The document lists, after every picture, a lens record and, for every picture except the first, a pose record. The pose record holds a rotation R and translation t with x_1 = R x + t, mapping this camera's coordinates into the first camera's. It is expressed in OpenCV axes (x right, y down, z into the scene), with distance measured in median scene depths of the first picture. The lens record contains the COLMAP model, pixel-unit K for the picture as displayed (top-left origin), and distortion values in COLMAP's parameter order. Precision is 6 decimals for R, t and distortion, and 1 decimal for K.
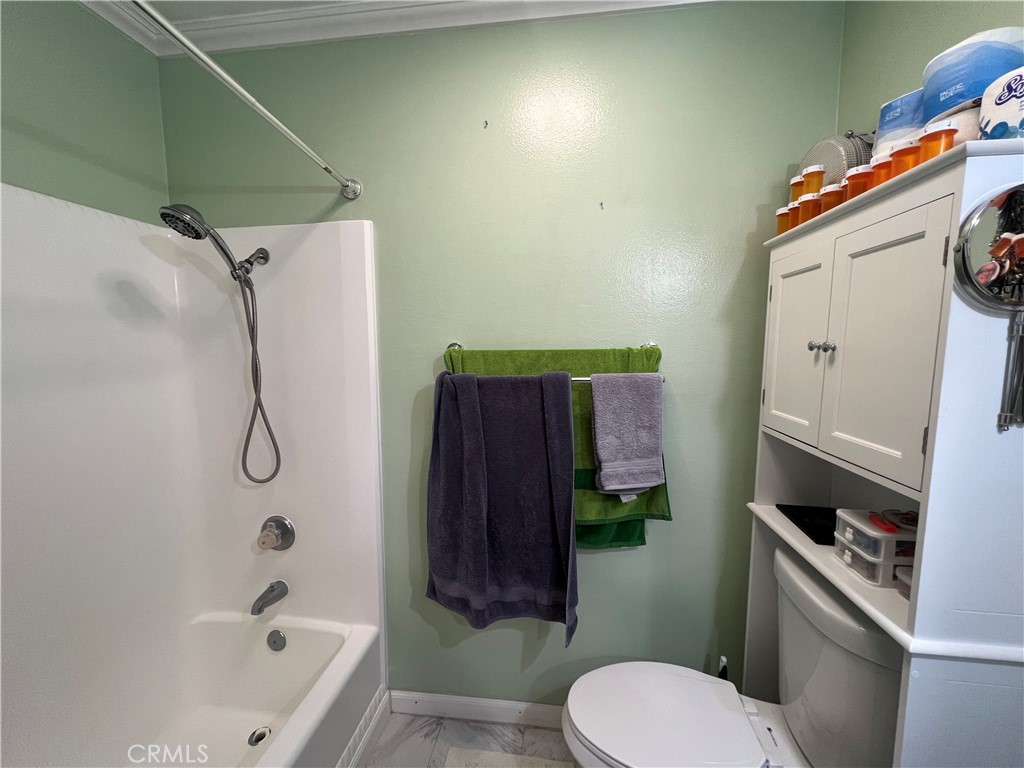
lens RADIAL K [[409.1, 0, 512.4], [0, 409.1, 385.4], [0, 0, 1]] dist [-0.004013, 0.001310]
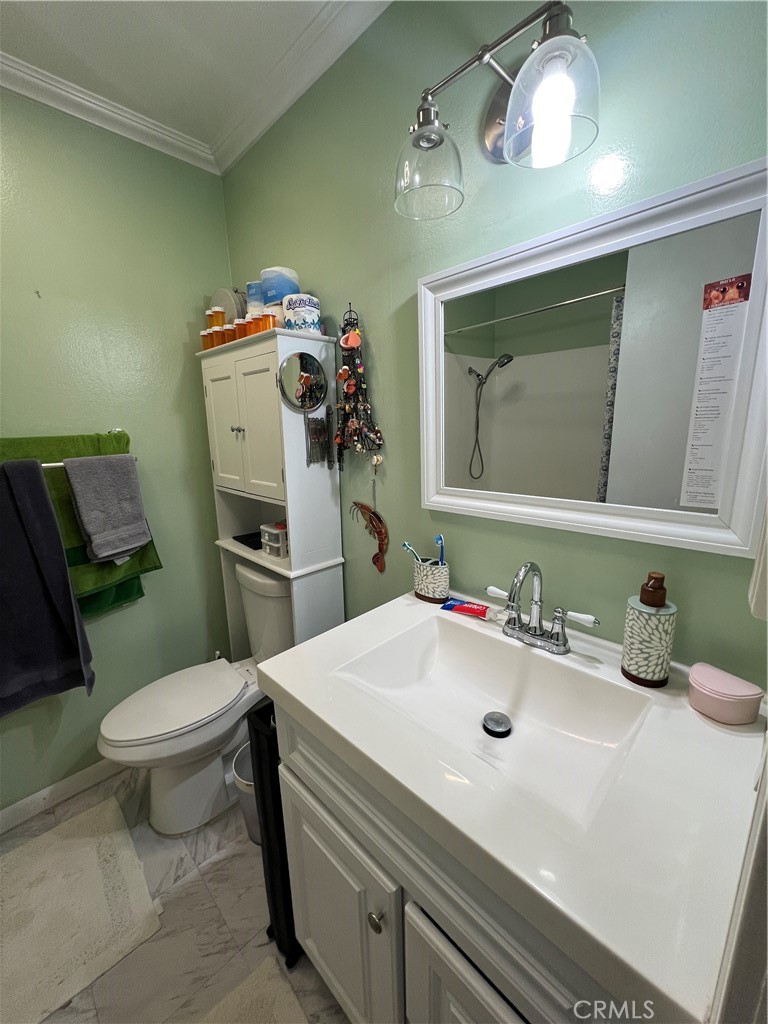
lens RADIAL K [[409.1, 0, 383.7], [0, 409.1, 512.2], [0, 0, 1]] dist [-0.004013, 0.001310]
pose [[0.611925, -0.178187, 0.770583, -0.153241], [0.097017, 0.983844, 0.150459, 0.031640], [-0.784943, -0.017310, 0.619326, -0.360113]]
